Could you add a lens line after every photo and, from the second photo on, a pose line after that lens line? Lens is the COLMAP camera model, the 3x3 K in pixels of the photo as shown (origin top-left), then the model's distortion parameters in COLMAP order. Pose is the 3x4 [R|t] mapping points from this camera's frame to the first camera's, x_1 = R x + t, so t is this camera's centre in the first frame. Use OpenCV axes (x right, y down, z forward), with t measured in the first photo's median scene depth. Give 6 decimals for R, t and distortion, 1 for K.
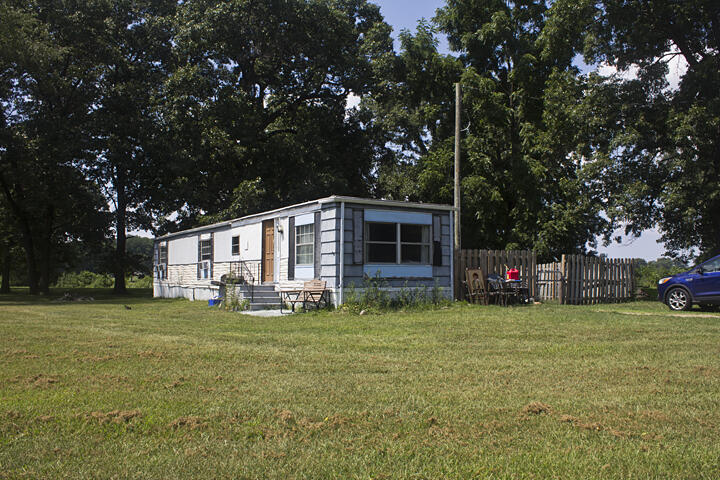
lens RADIAL K [[606.8, 0, 360.0], [0, 606.8, 240.0], [0, 0, 1]] dist [-0.152839, 0.126251]
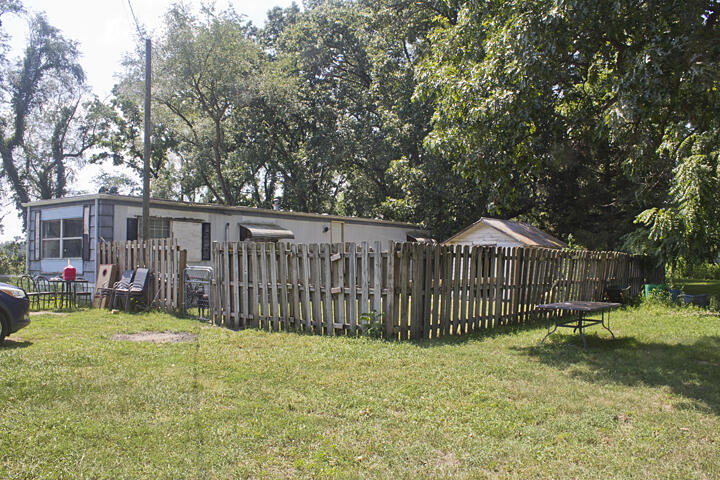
lens RADIAL K [[606.8, 0, 360.0], [0, 606.8, 240.0], [0, 0, 1]] dist [-0.152839, 0.126251]
pose [[0.380588, -0.027256, -0.924343, 1.135609], [0.060644, 0.998149, -0.004463, 0.040759], [0.922754, -0.054358, 0.381536, 1.050526]]
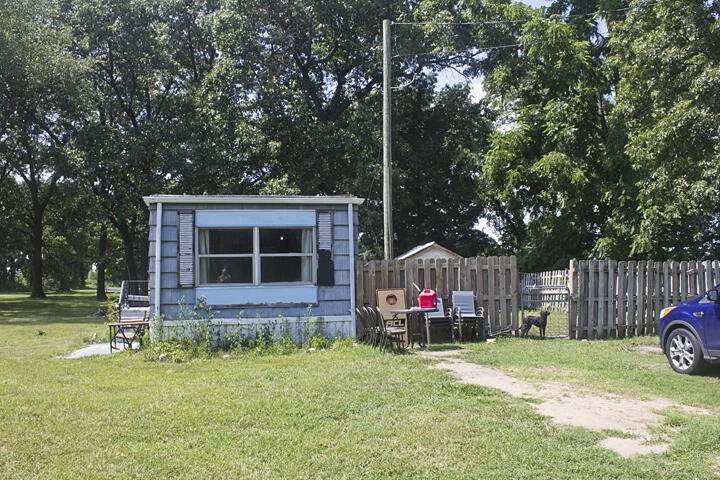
lens RADIAL K [[606.8, 0, 360.0], [0, 606.8, 240.0], [0, 0, 1]] dist [-0.152839, 0.126251]
pose [[0.938515, -0.037994, -0.343140, 0.405326], [0.040092, 0.999195, -0.000981, -0.006892], [0.342902, -0.012837, 0.939284, 0.368282]]
